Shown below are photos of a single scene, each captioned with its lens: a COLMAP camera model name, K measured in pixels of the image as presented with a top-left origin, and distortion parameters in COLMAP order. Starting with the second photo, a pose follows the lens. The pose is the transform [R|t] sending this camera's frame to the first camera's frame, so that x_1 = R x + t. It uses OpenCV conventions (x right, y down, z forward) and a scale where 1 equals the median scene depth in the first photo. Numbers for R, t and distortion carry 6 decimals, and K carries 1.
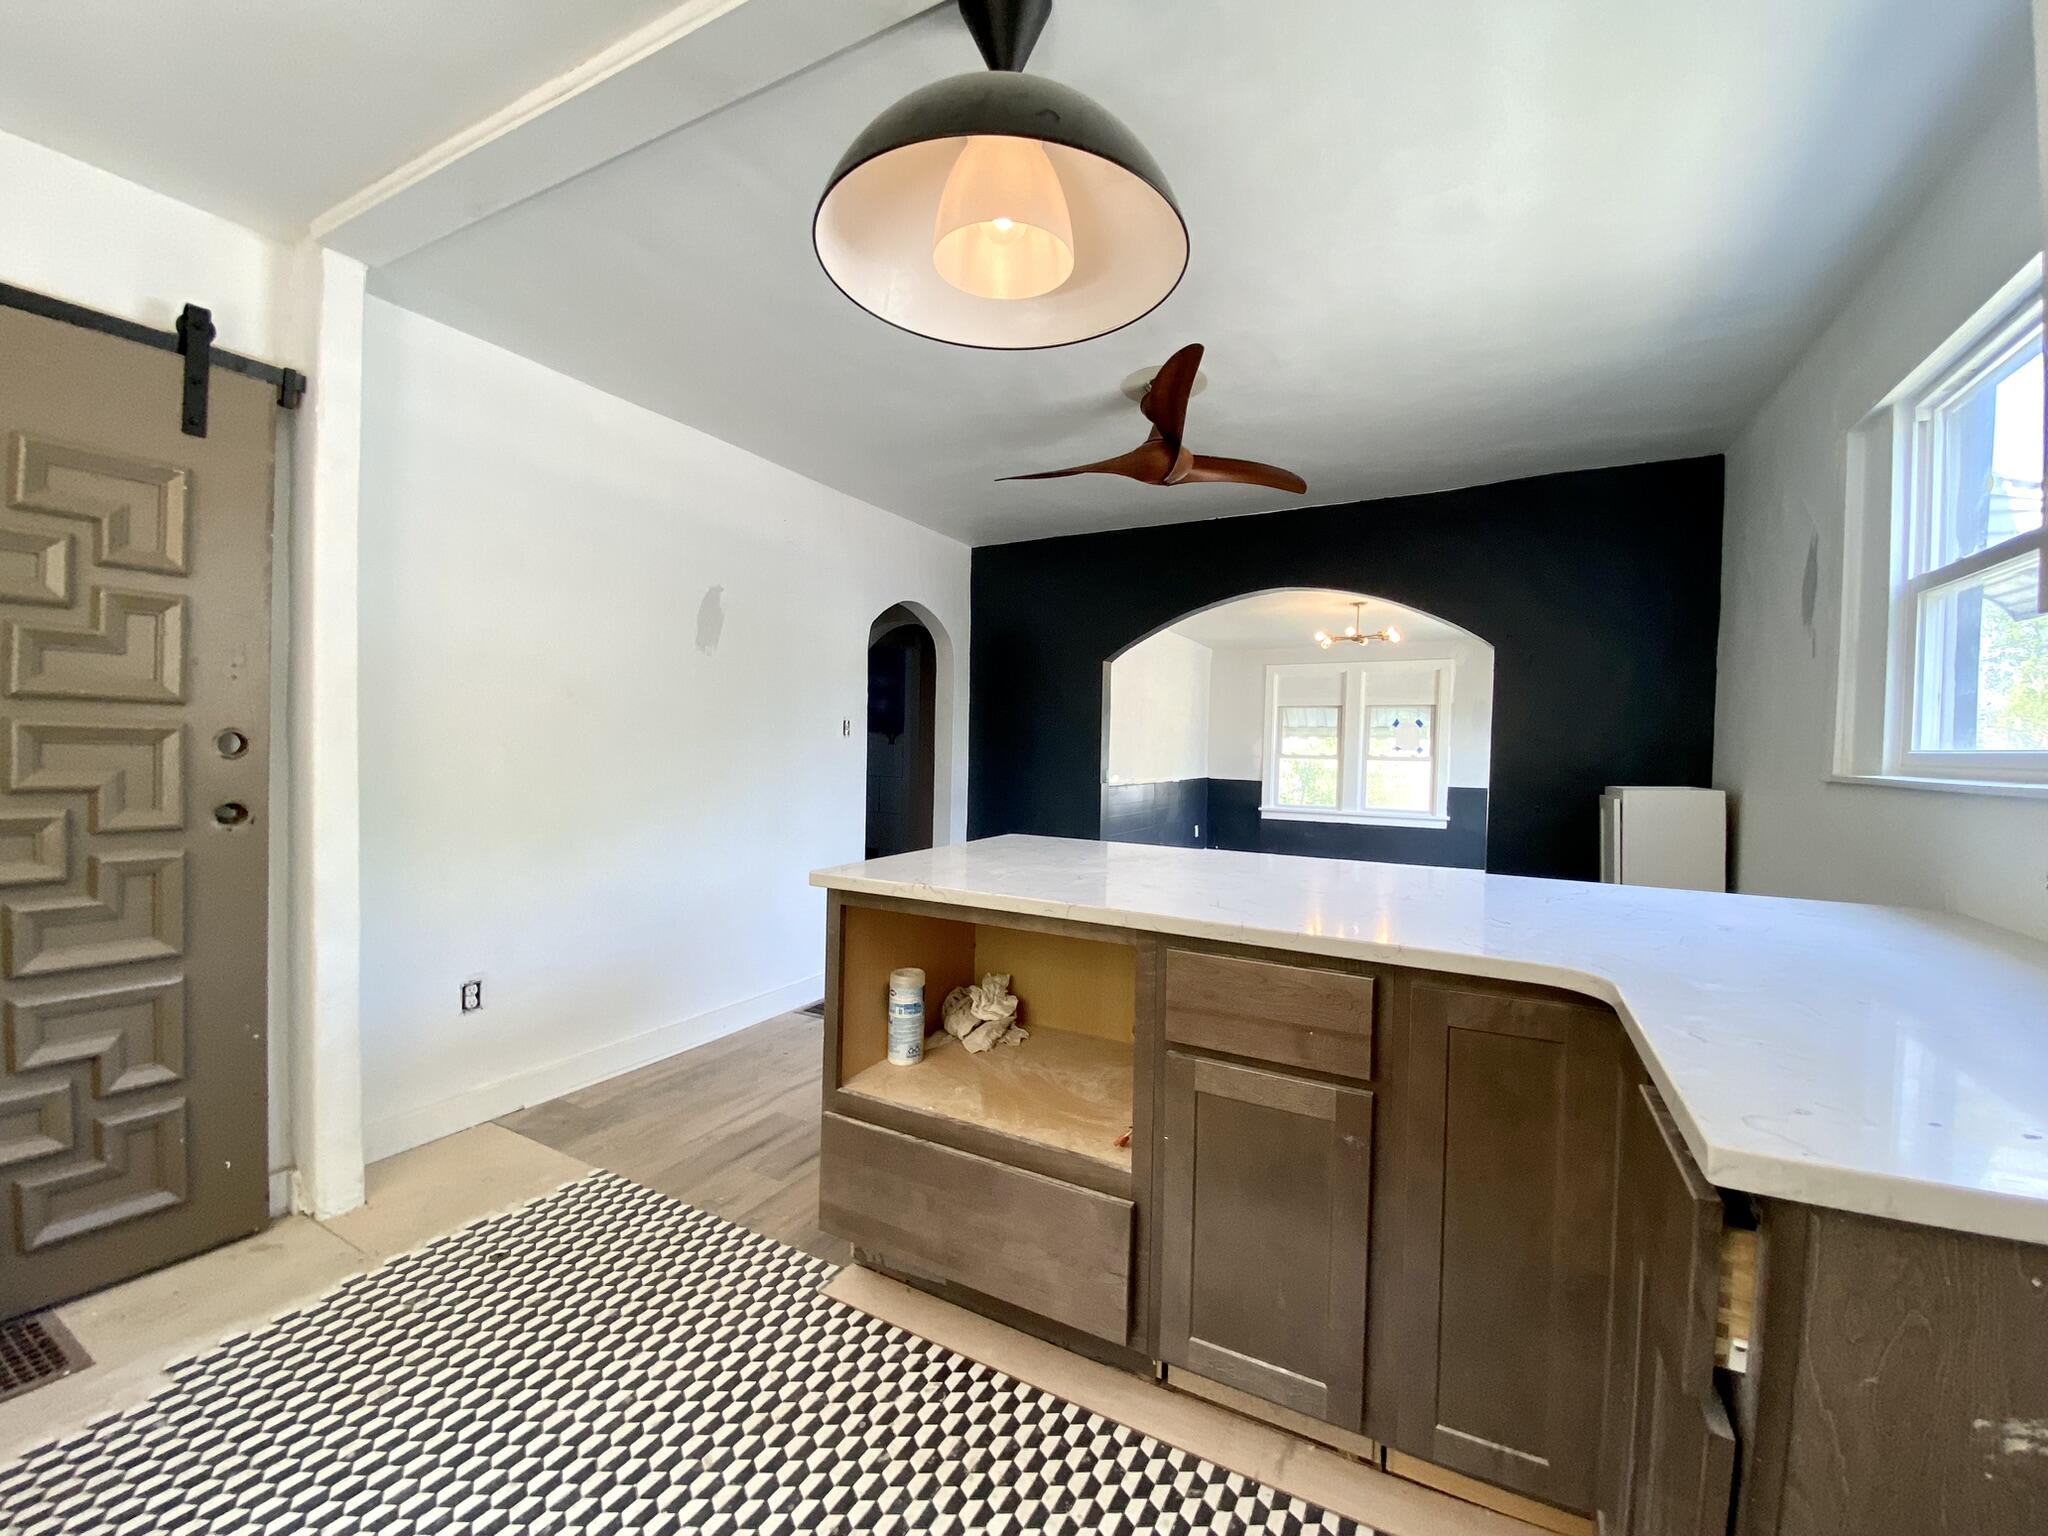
lens RADIAL K [[822.8, 0, 1040.2], [0, 822.8, 766.7], [0, 0, 1]] dist [0.014221, -0.018335]
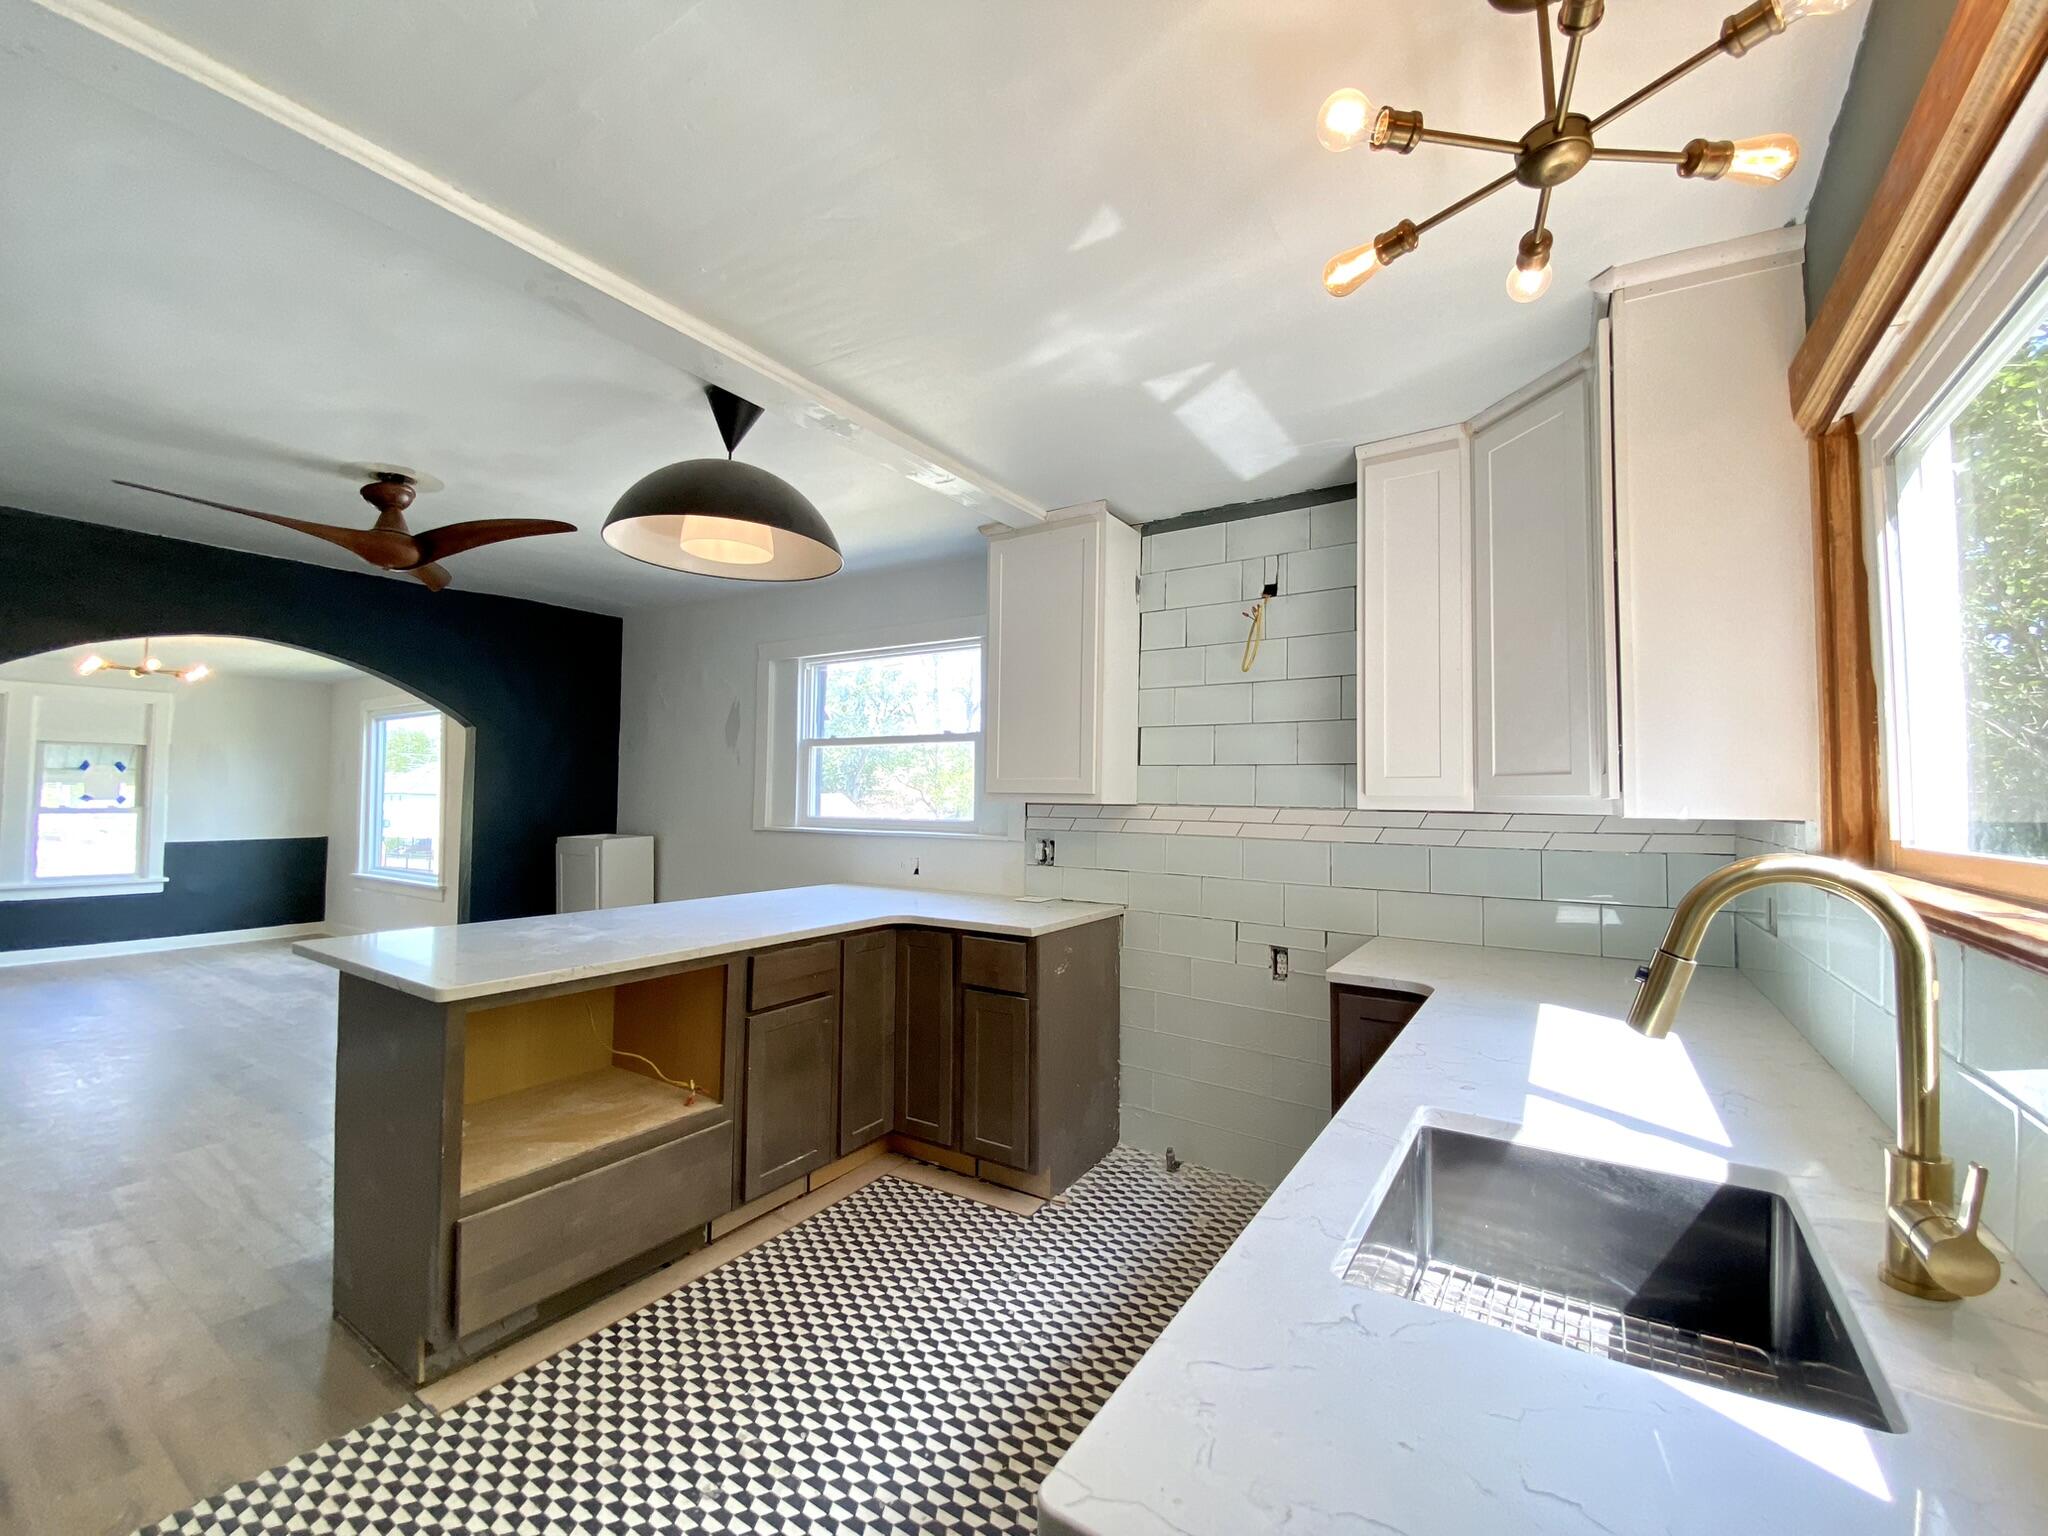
lens RADIAL K [[825.6, 0, 1025.1], [0, 825.6, 765.6], [0, 0, 1]] dist [0.001288, -0.012956]
pose [[0.084947, 0.016443, 0.996250, -1.014787], [0.016480, 0.999704, -0.017905, -0.095037], [-0.996249, 0.017939, 0.084651, 0.176116]]
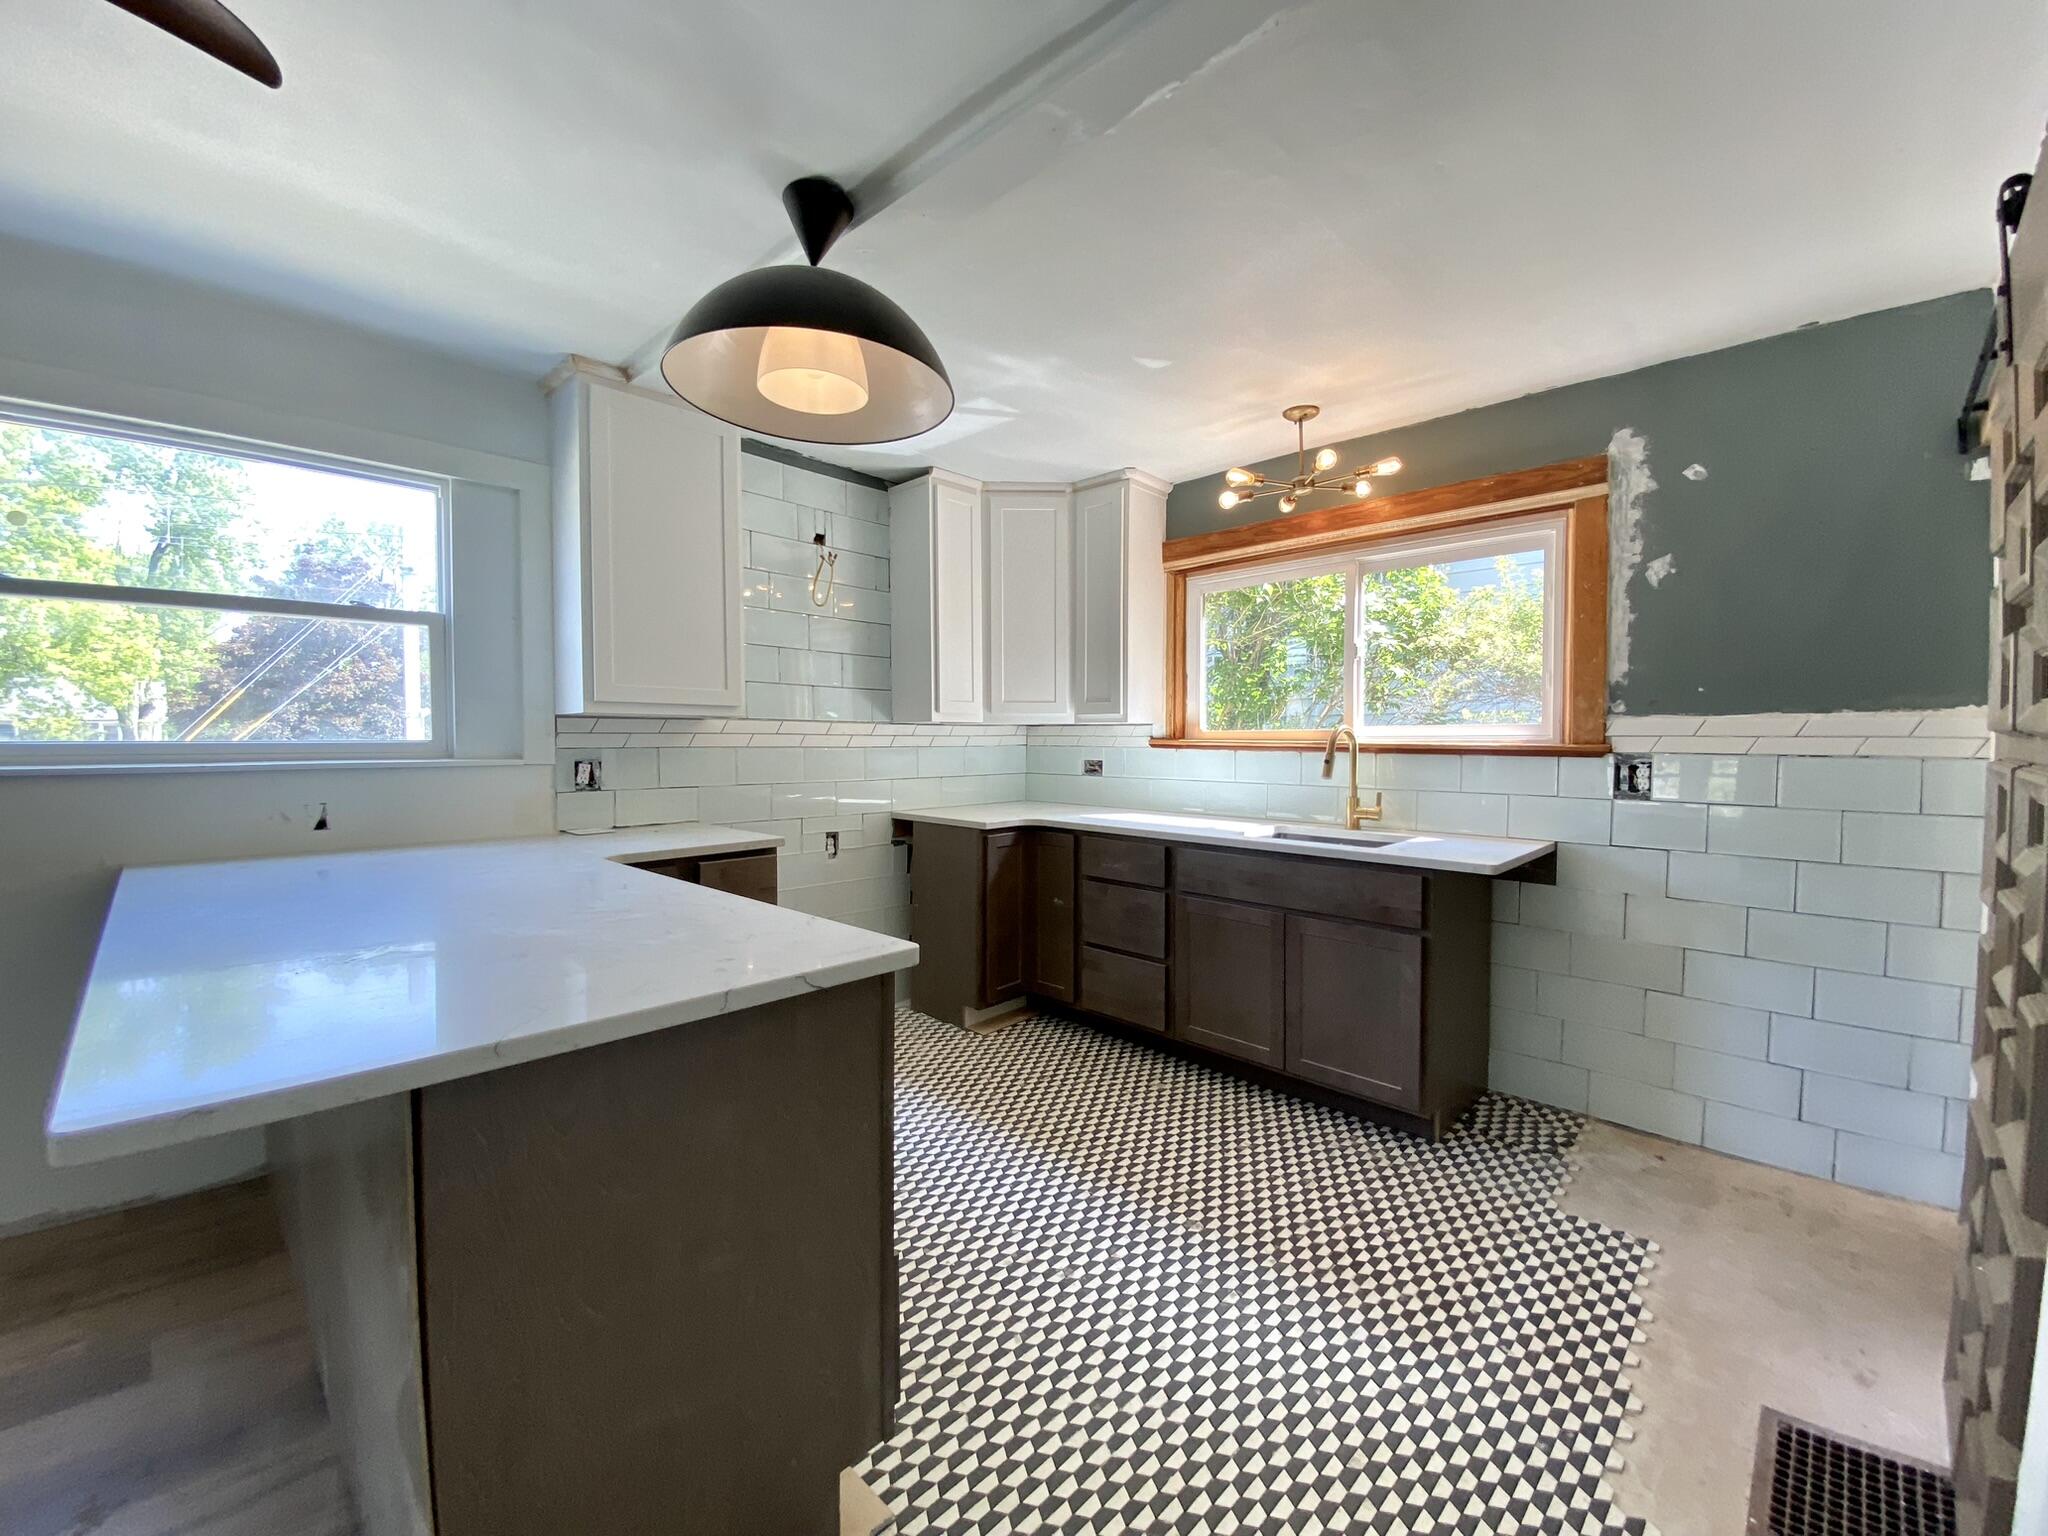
lens RADIAL K [[822.8, 0, 1040.2], [0, 822.8, 766.7], [0, 0, 1]] dist [0.014221, -0.018335]
pose [[-0.963697, -0.031704, 0.265109, -0.489878], [-0.016222, 0.998043, 0.060388, -0.060853], [-0.266505, 0.053895, -0.962326, 1.366858]]
